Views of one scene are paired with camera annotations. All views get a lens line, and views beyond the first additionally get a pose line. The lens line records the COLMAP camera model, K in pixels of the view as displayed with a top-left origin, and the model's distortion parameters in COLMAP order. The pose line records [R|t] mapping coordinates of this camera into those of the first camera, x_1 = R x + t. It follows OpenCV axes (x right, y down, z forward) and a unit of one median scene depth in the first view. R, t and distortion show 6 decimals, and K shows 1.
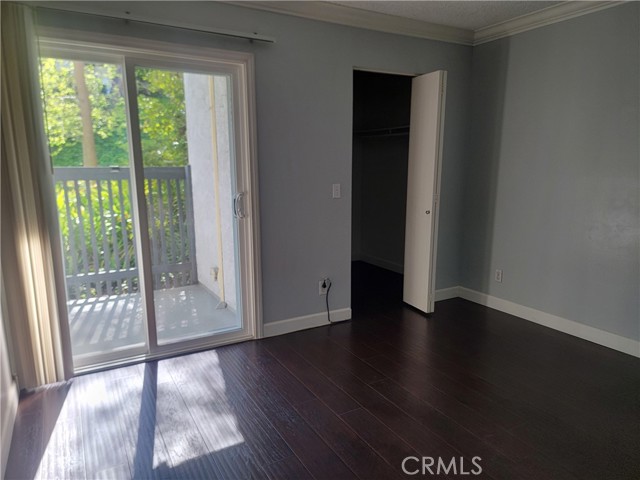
lens RADIAL K [[448.1, 0, 319.3], [0, 448.1, 256.3], [0, 0, 1]] dist [0.007945, -0.005256]
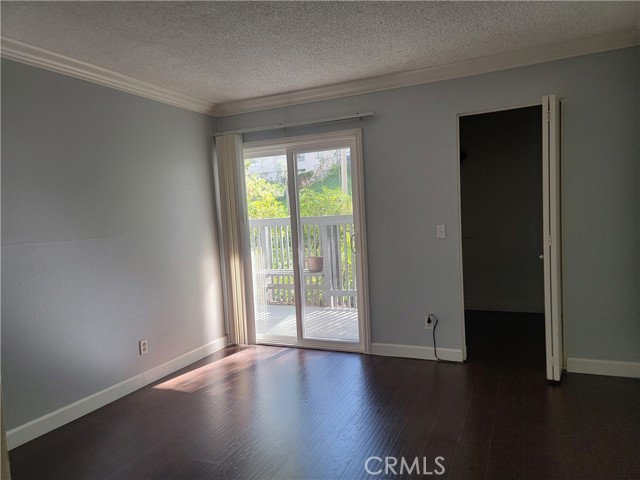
lens RADIAL K [[438.3, 0, 320.0], [0, 438.3, 240.0], [0, 0, 1]] dist [0.001209, -0.001653]
pose [[0.572015, 0.019890, -0.820002, 0.710565], [-0.111821, 0.992264, -0.053936, -0.039154], [0.812585, 0.122546, 0.569814, 0.185494]]
